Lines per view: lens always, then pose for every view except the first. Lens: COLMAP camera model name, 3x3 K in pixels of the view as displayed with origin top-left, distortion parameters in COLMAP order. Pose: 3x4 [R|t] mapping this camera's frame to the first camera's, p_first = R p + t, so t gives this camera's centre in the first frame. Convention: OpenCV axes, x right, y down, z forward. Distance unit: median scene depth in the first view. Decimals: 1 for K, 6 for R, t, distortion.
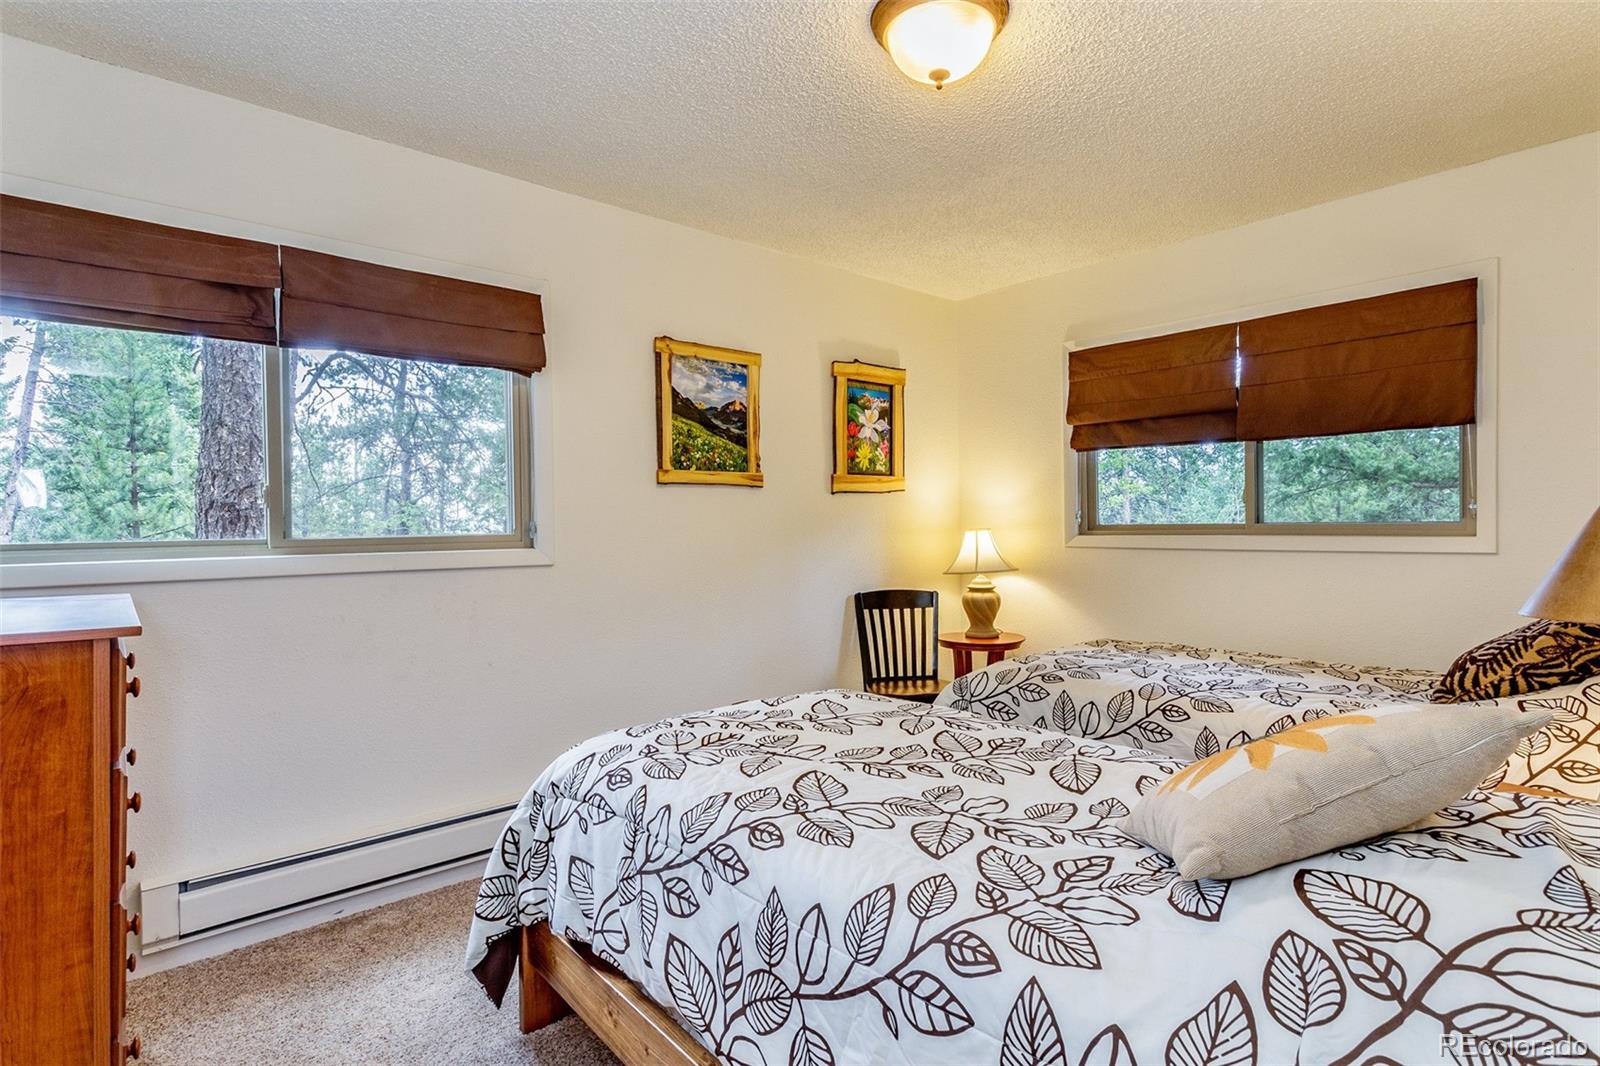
lens RADIAL K [[758.6, 0, 796.5], [0, 758.6, 545.6], [0, 0, 1]] dist [-0.001352, 0.002298]
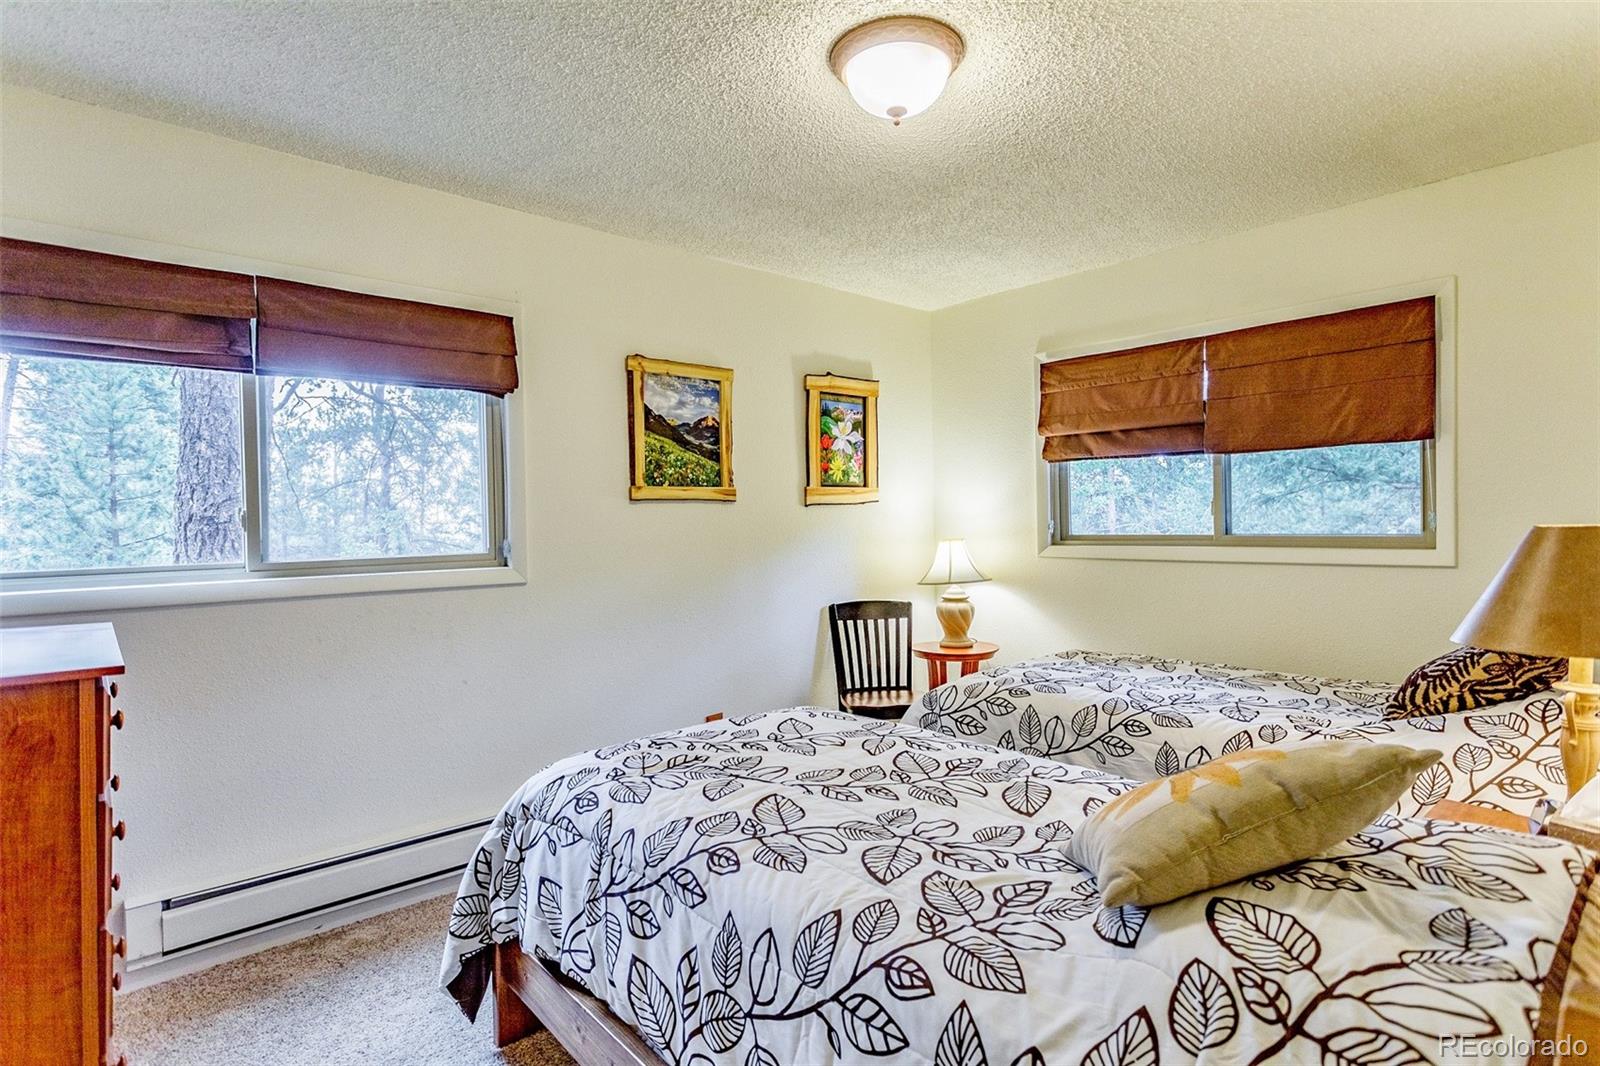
lens RADIAL K [[794.8, 0, 802.5], [0, 794.8, 518.6], [0, 0, 1]] dist [-0.004384, 0.002169]
pose [[0.999982, -0.006048, -0.000083, 0.057987], [0.006048, 0.999981, 0.000742, -0.071606], [0.000078, -0.000742, 1.000000, -0.074284]]
